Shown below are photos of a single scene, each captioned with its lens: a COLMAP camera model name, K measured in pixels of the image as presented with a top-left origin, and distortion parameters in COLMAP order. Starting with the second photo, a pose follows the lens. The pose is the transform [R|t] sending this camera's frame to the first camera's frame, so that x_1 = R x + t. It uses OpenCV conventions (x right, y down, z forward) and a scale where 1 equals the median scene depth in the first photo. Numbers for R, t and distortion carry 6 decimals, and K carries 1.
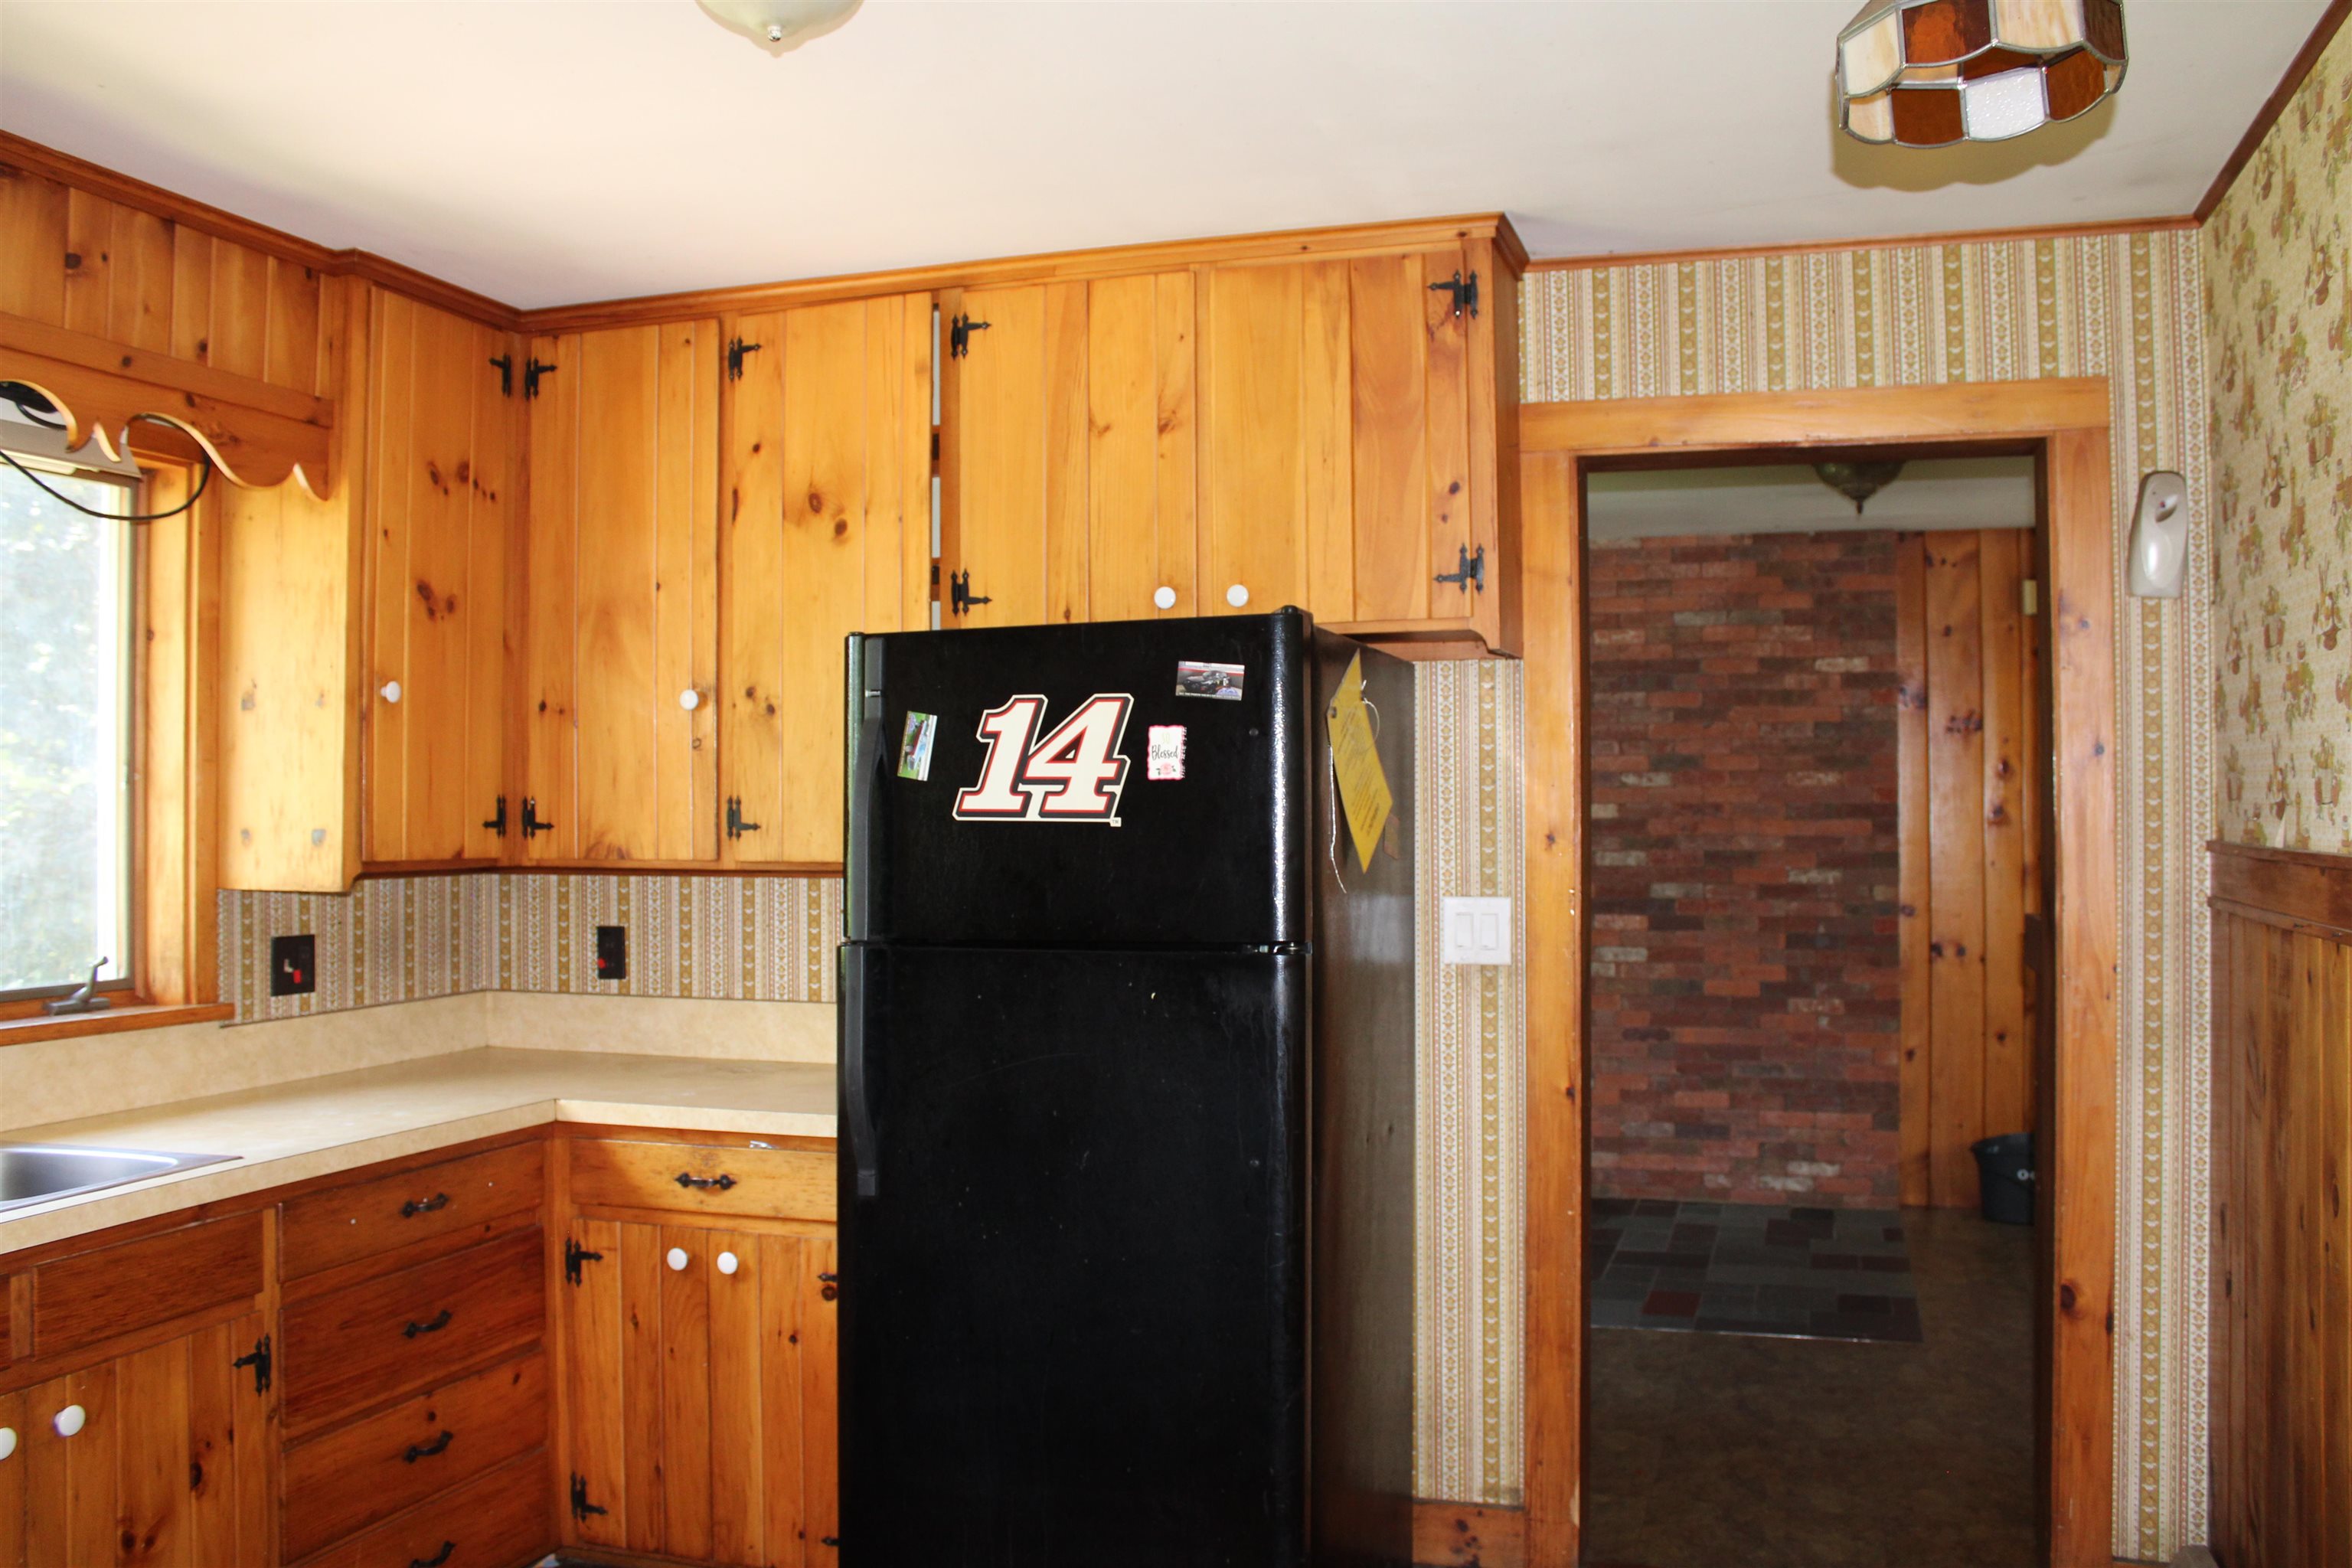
lens RADIAL K [[1949.2, 0, 1136.7], [0, 1949.2, 756.2], [0, 0, 1]] dist [-0.162732, 0.138026]
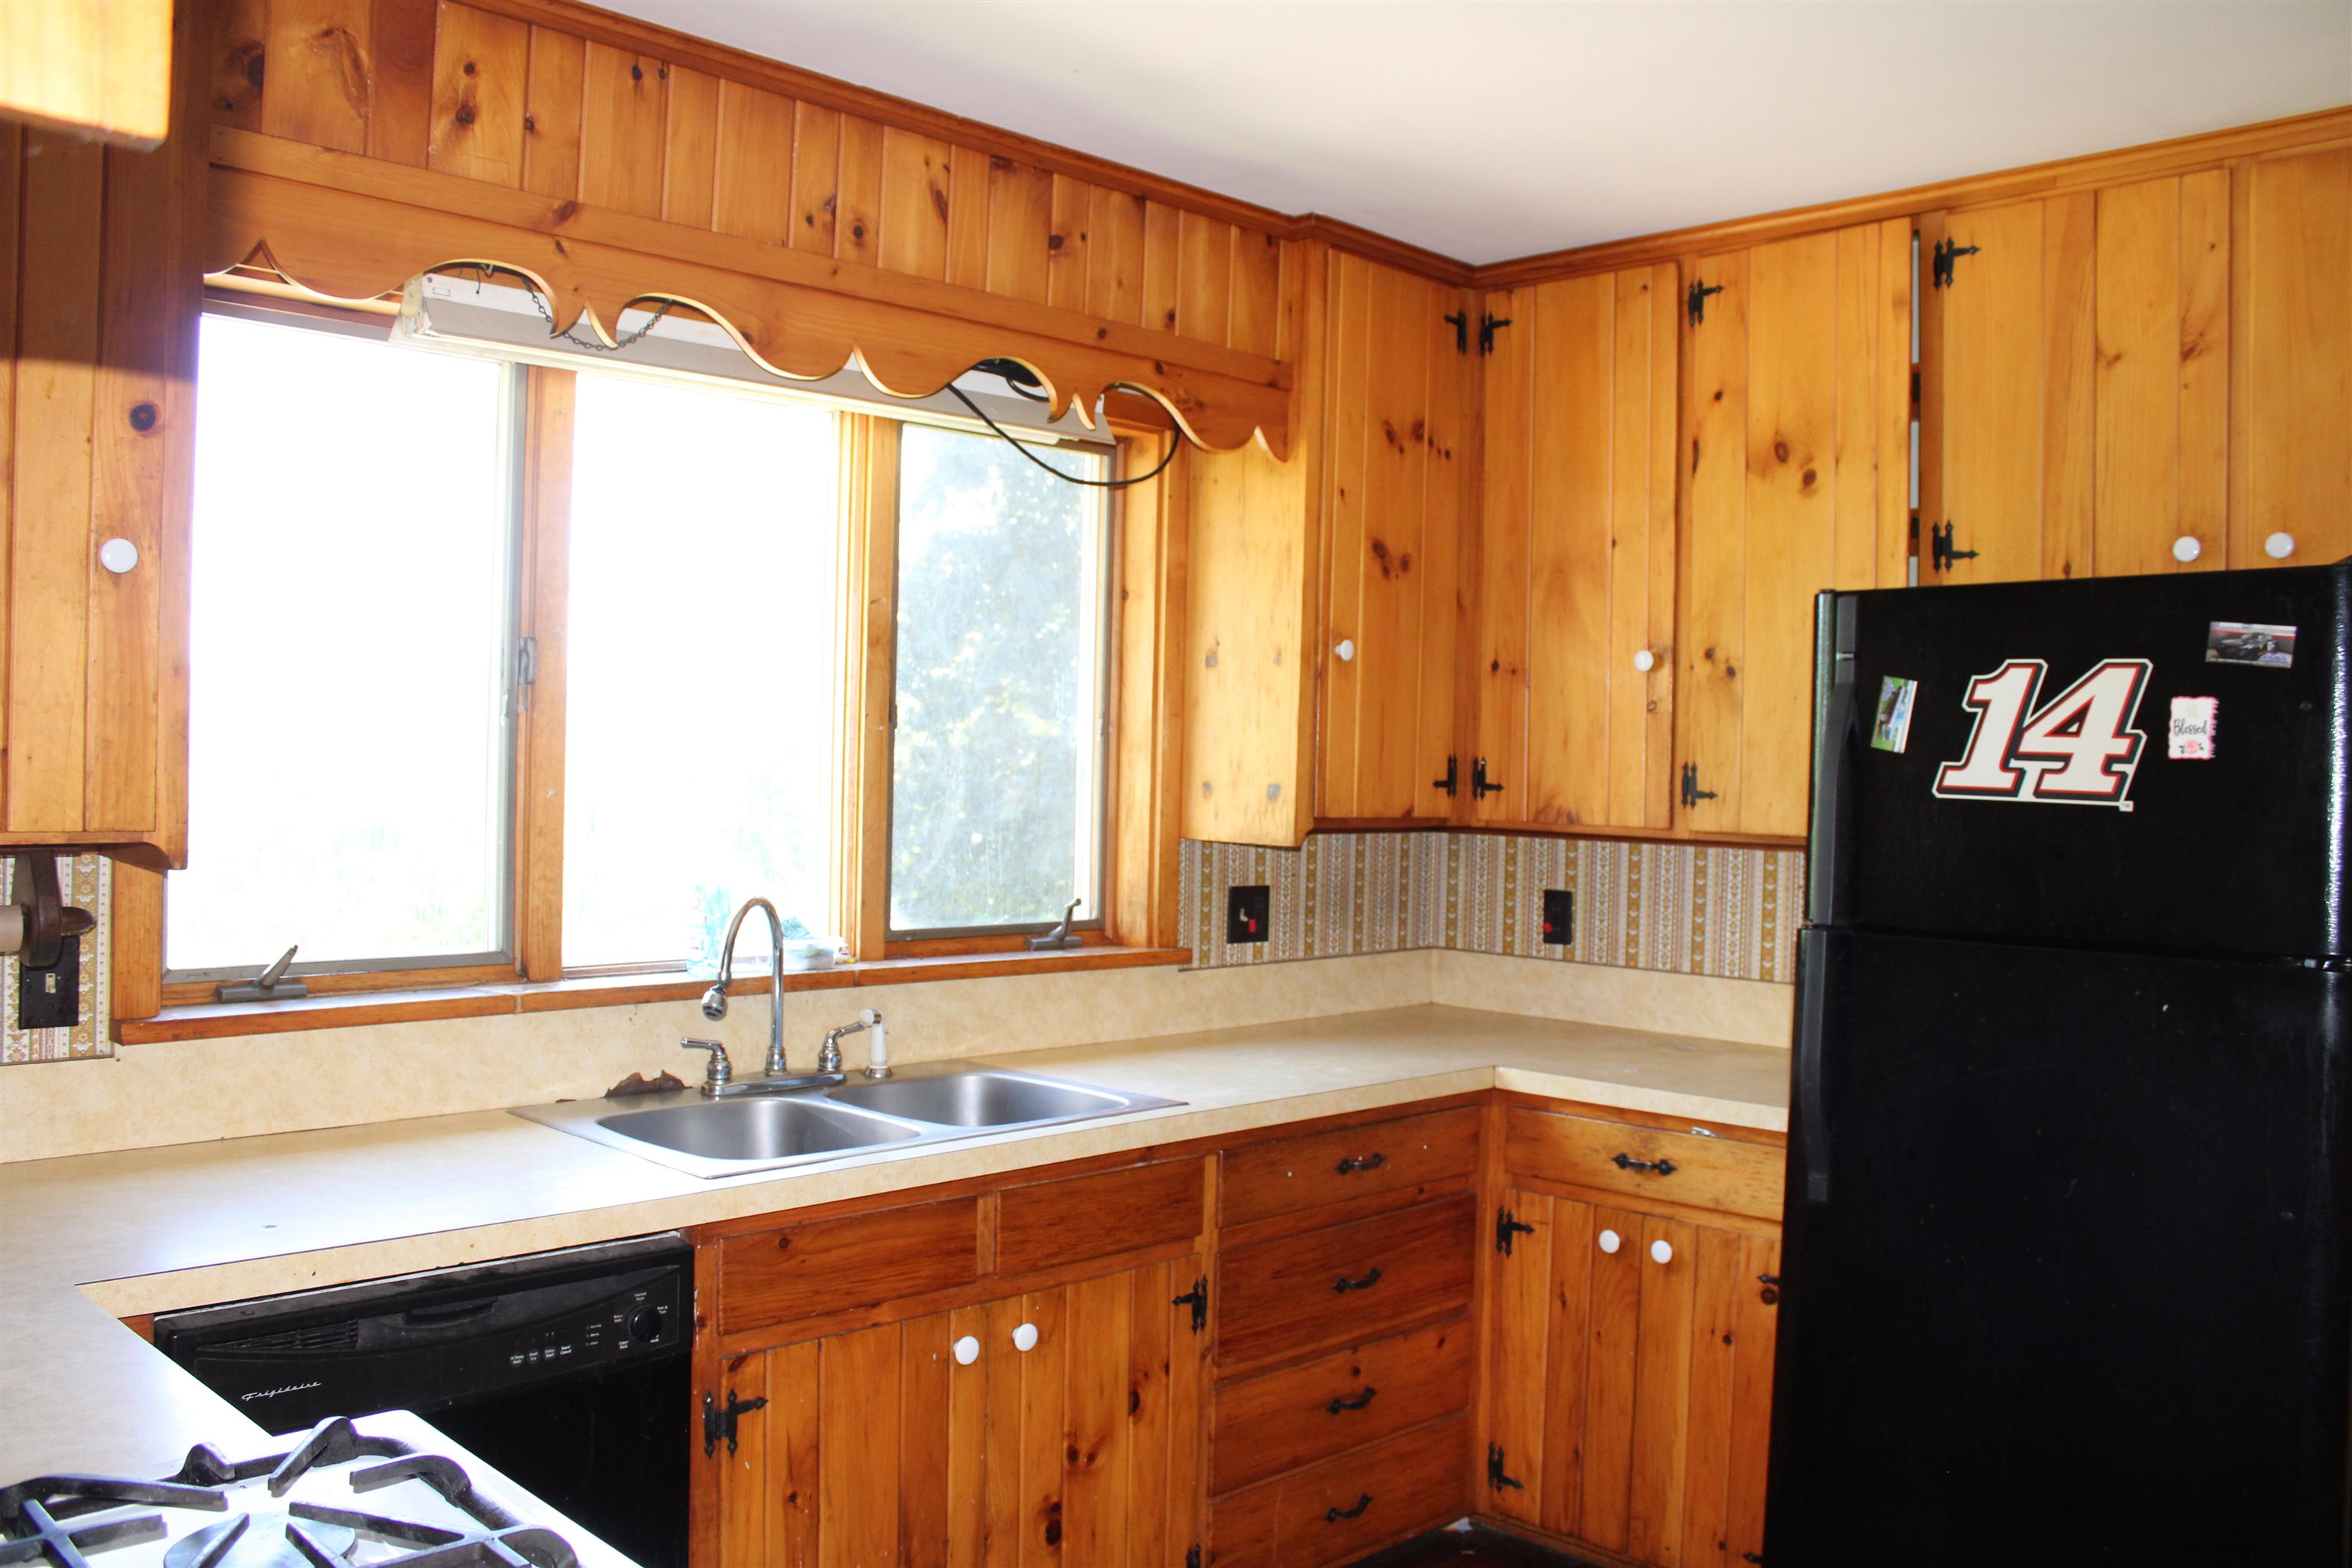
lens RADIAL K [[1949.2, 0, 1150.4], [0, 1949.2, 774.2], [0, 0, 1]] dist [-0.162732, 0.138026]
pose [[0.888494, 0.030448, -0.457878, -0.010277], [-0.016772, 0.999284, 0.033905, -0.001364], [0.458582, -0.022445, 0.888368, 0.039097]]
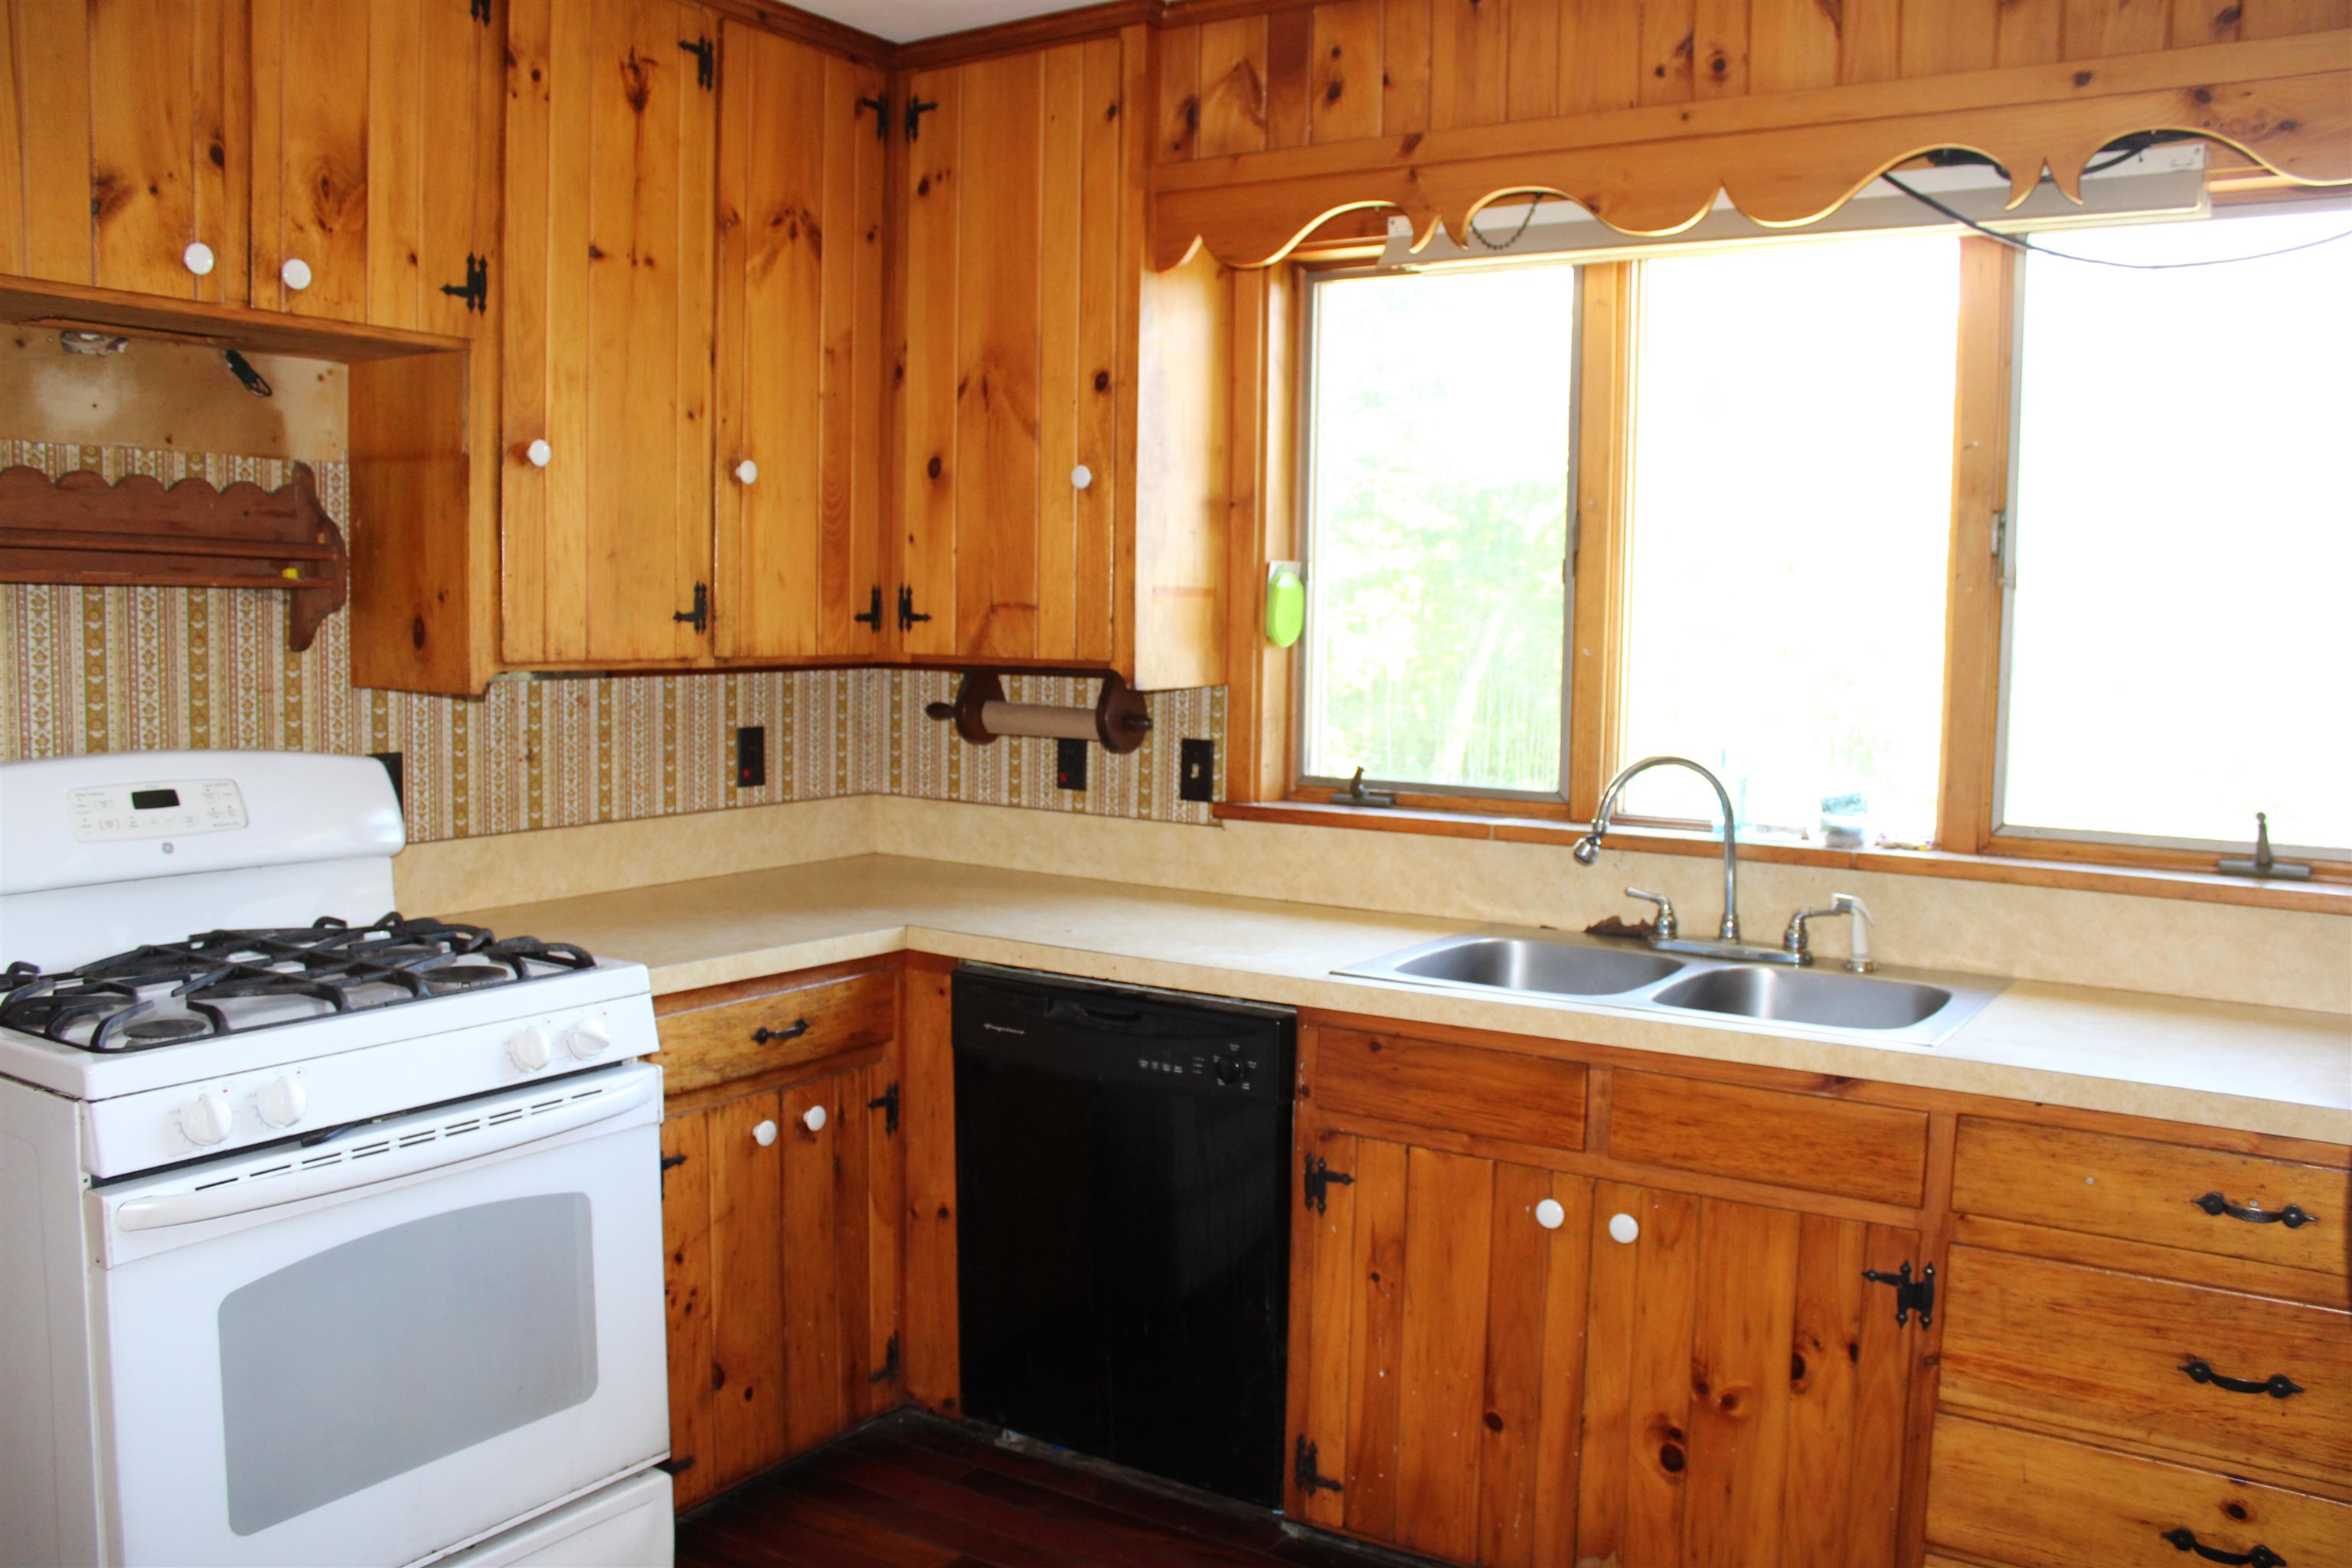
lens RADIAL K [[1949.2, 0, 1150.3], [0, 1949.2, 776.8], [0, 0, 1]] dist [-0.162732, 0.138026]
pose [[-0.259919, 0.090814, -0.961351, 0.335516], [0.009415, 0.995759, 0.091519, 0.013101], [0.965585, 0.014736, -0.259672, 0.725302]]
